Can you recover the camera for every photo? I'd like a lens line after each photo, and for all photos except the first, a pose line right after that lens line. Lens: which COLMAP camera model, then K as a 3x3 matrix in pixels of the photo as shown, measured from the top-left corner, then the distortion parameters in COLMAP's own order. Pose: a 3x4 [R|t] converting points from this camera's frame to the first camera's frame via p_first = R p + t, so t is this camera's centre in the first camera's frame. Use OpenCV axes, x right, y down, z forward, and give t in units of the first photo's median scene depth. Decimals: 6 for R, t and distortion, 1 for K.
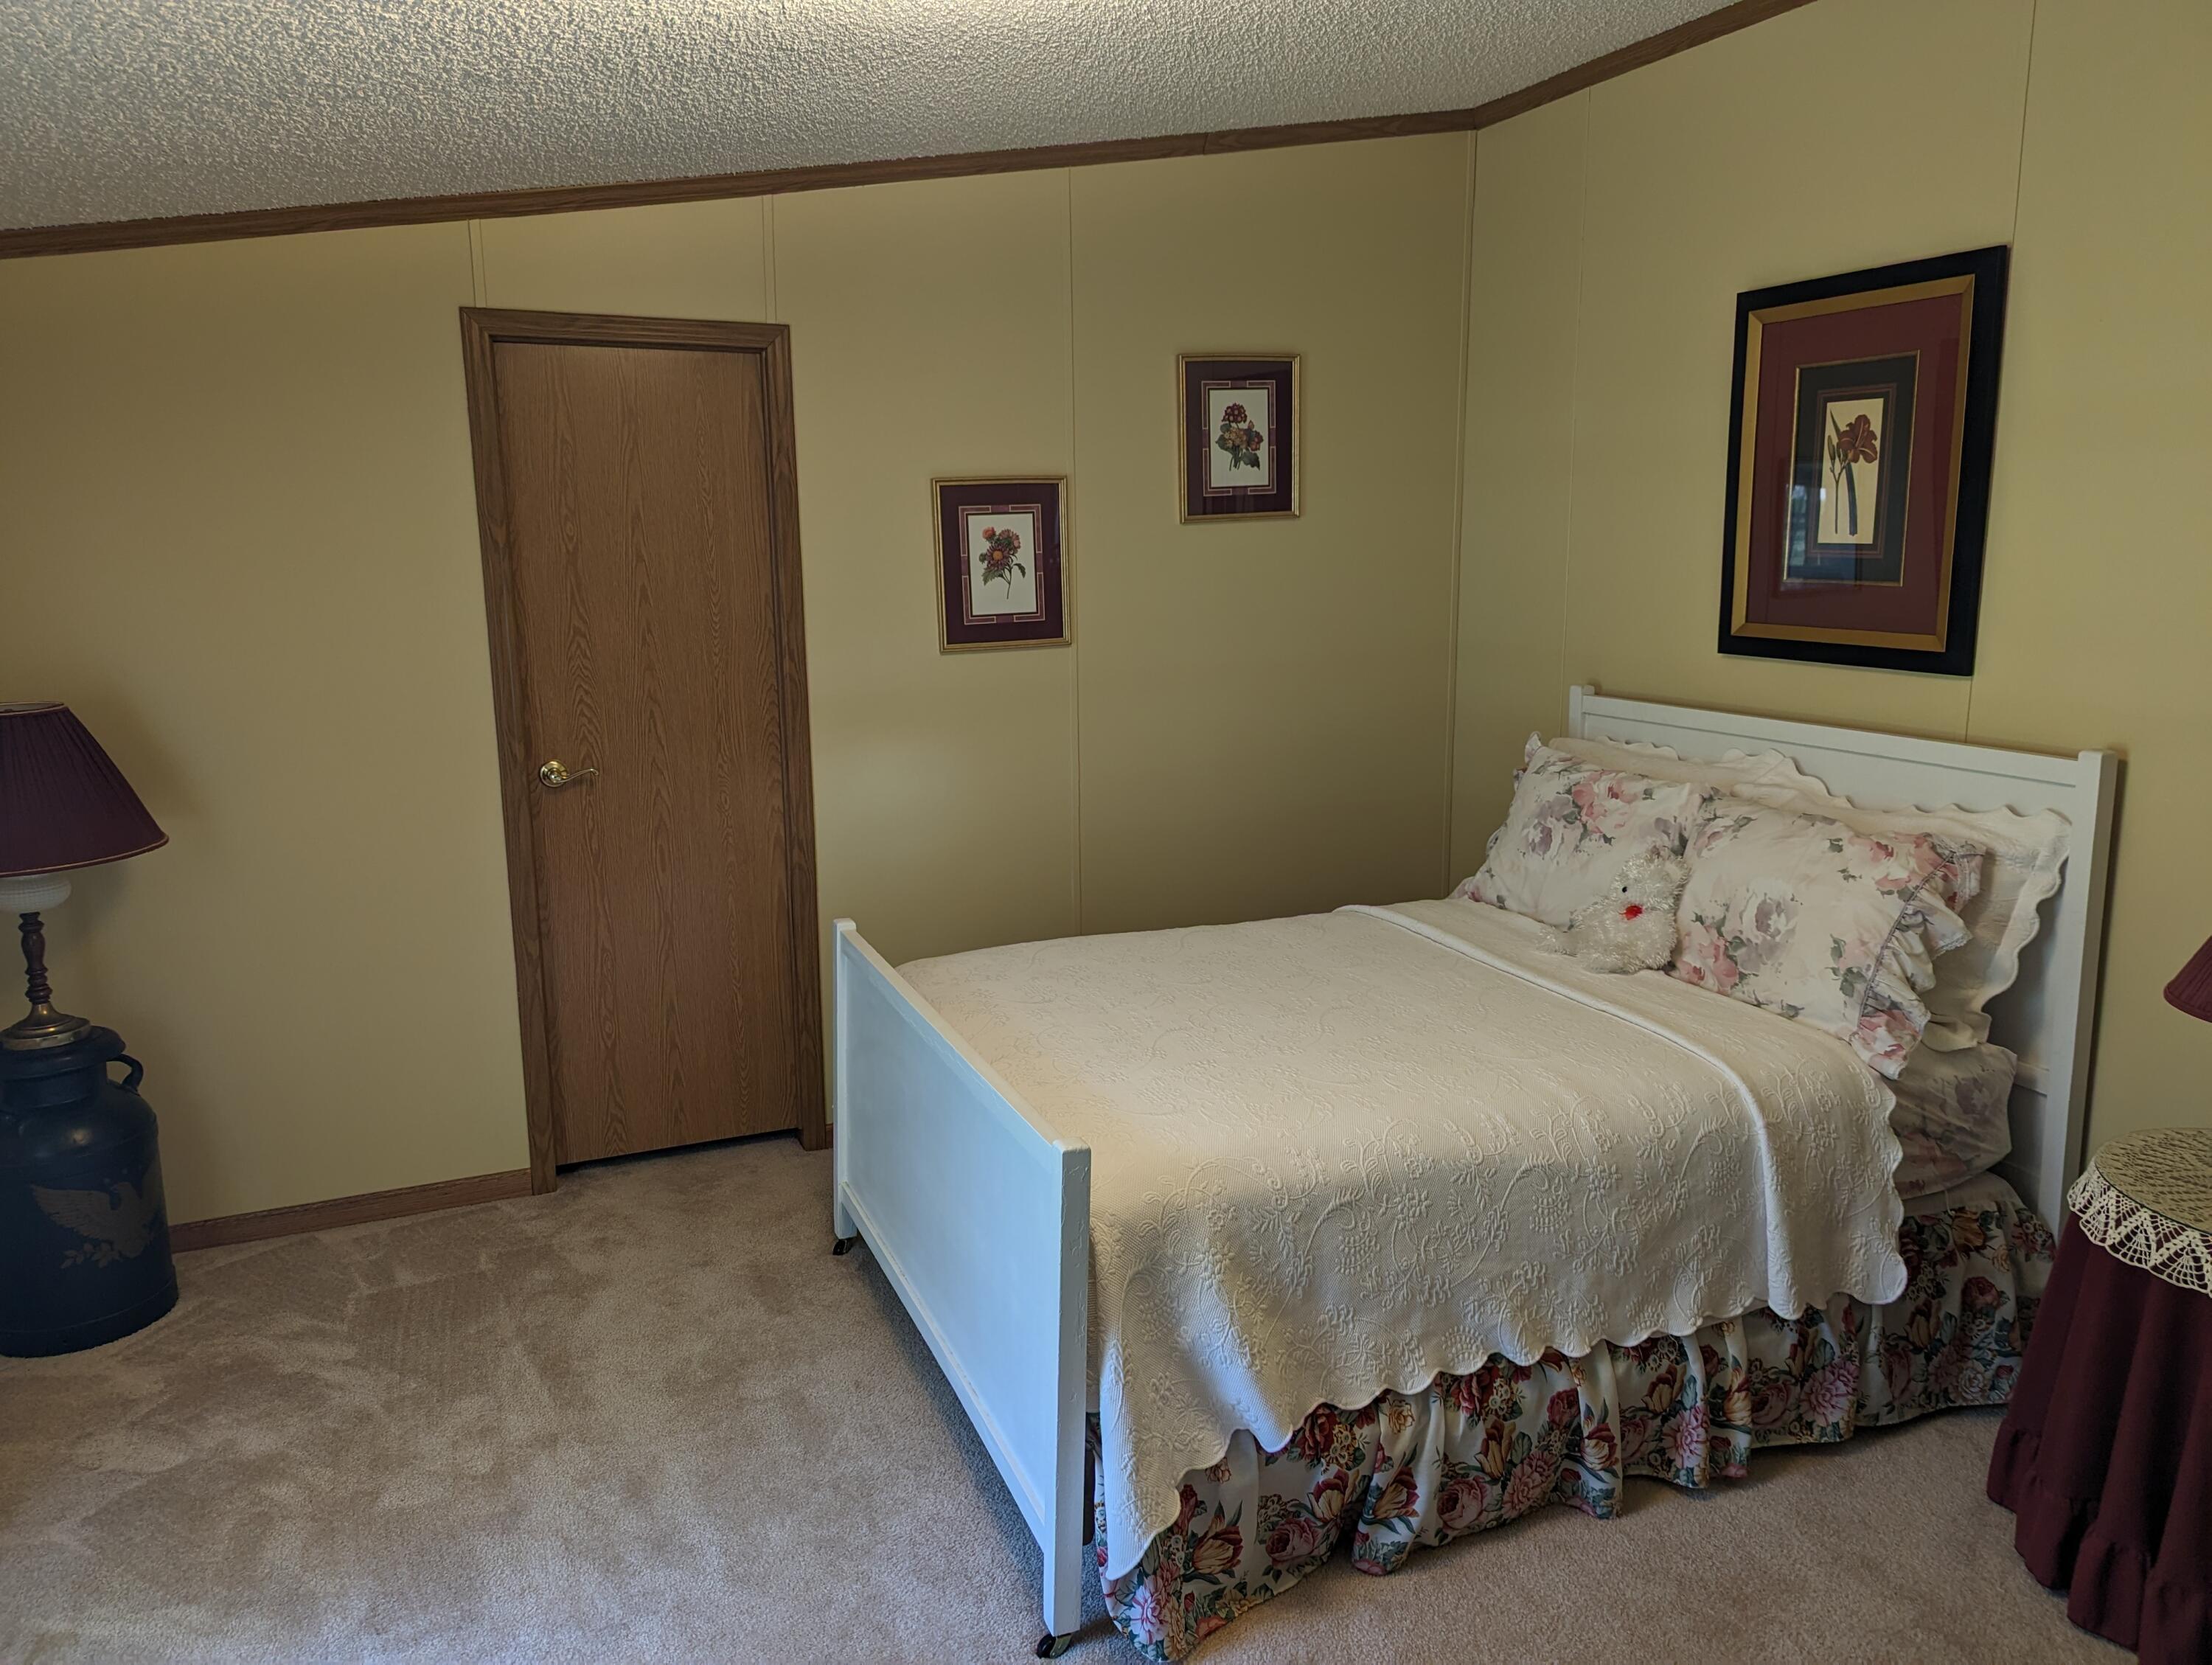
lens RADIAL K [[1537.6, 0, 1109.6], [0, 1537.6, 815.8], [0, 0, 1]] dist [0.025282, -0.032893]
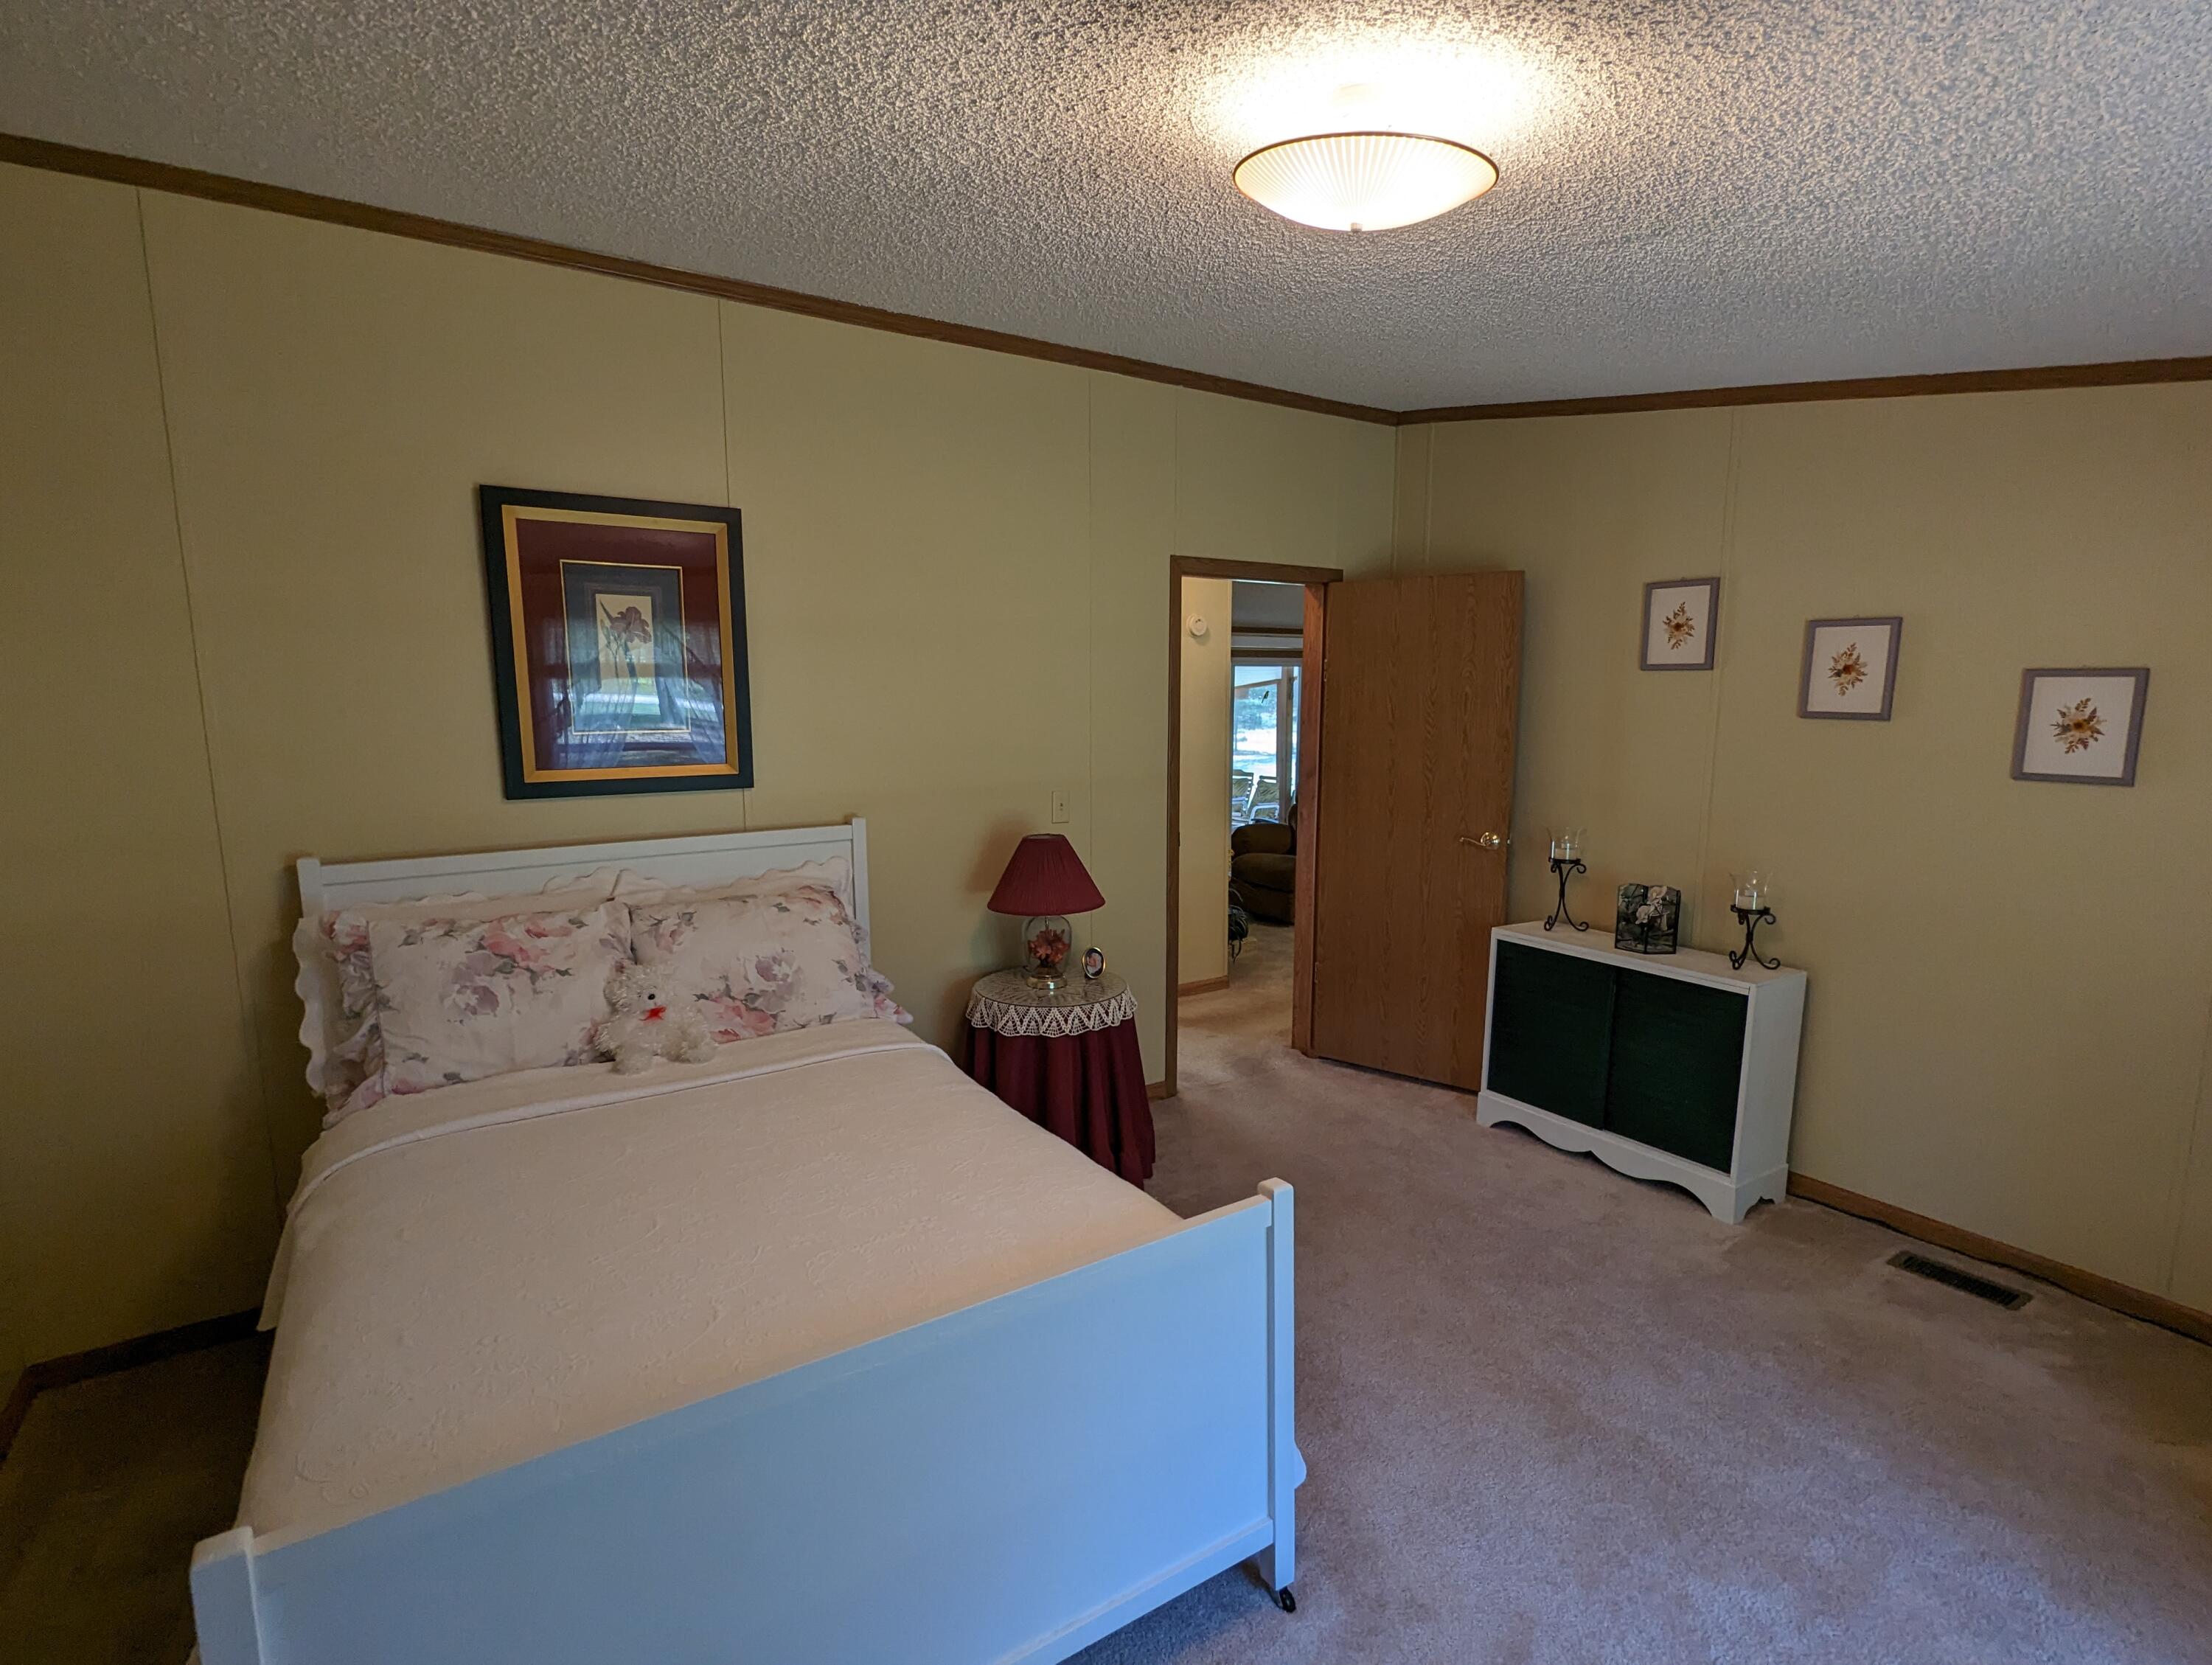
lens RADIAL K [[1047.6, 0, 1114.1], [0, 1047.6, 853.4], [0, 0, 1]] dist [0.001612, 0.000006]
pose [[-0.176807, -0.148292, 0.973010, -0.535005], [0.182622, 0.966476, 0.180480, -0.150695], [-0.967155, 0.209603, -0.143799, 0.825304]]
